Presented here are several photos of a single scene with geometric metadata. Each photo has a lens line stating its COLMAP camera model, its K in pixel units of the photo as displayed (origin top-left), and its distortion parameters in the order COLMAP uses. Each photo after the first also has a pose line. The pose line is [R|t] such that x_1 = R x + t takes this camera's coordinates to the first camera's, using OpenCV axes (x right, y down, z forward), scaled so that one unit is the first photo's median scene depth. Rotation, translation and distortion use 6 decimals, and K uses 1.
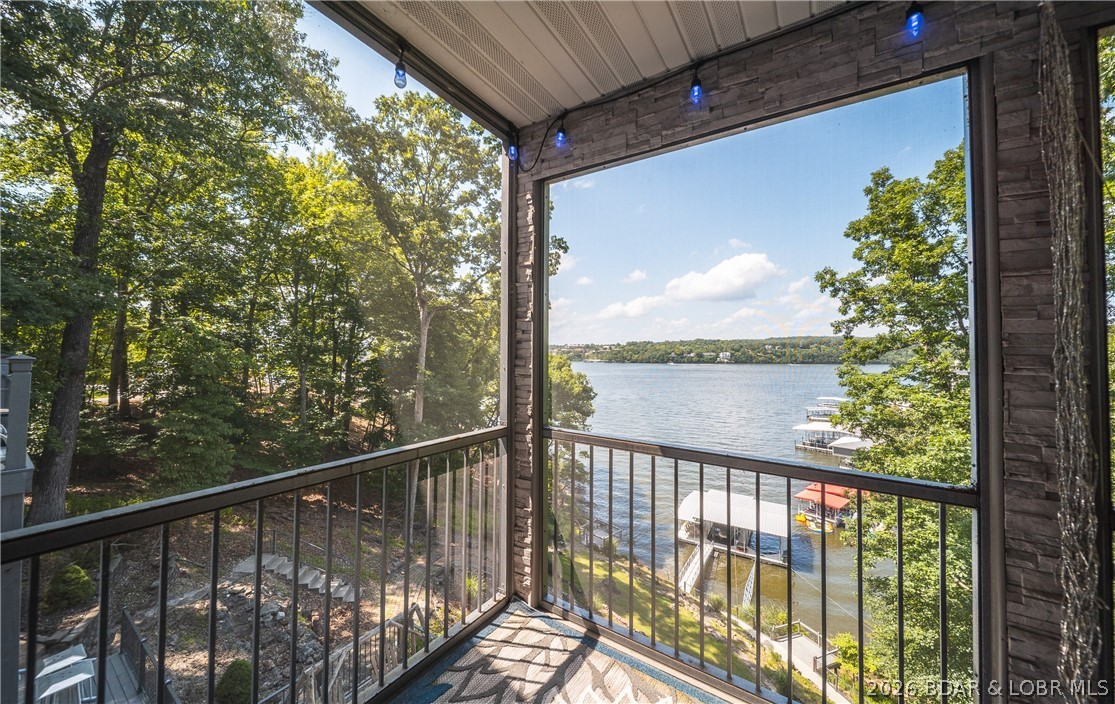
lens RADIAL K [[389.1, 0, 562.2], [0, 389.1, 345.9], [0, 0, 1]] dist [-0.002090, -0.000481]
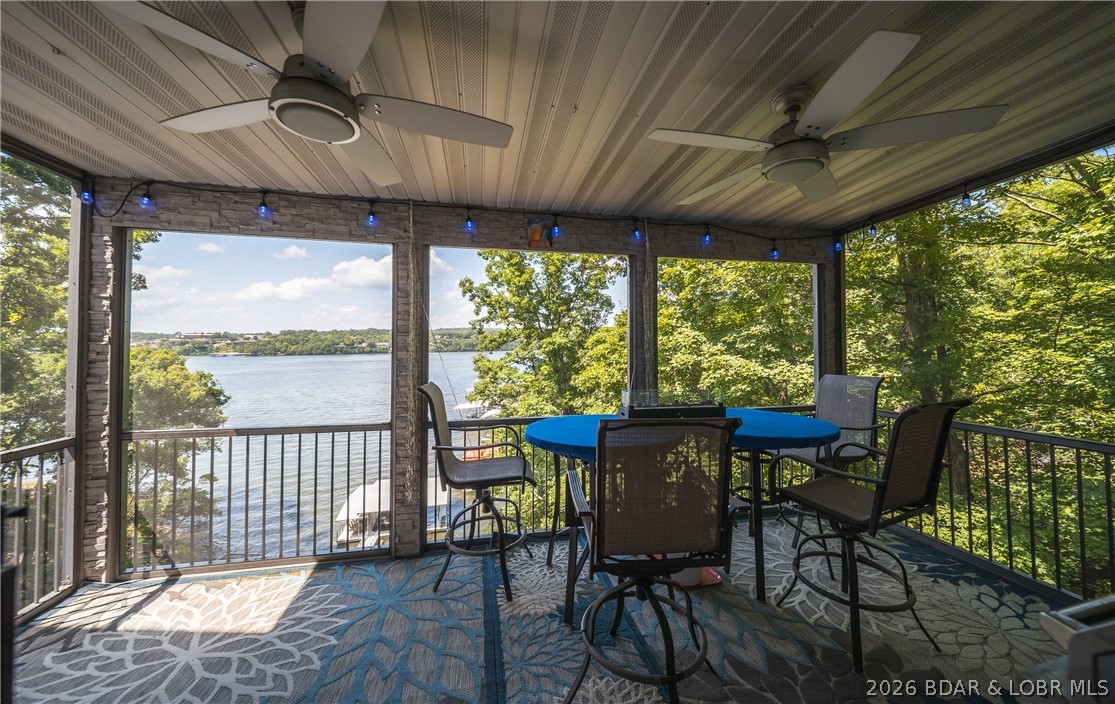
lens RADIAL K [[389.1, 0, 558.9], [0, 389.1, 332.9], [0, 0, 1]] dist [-0.002090, -0.000481]
pose [[0.706888, 0.009372, 0.707264, 0.052960], [-0.004683, 0.999952, -0.008570, -0.091415], [-0.707310, 0.002746, 0.706898, -0.778851]]
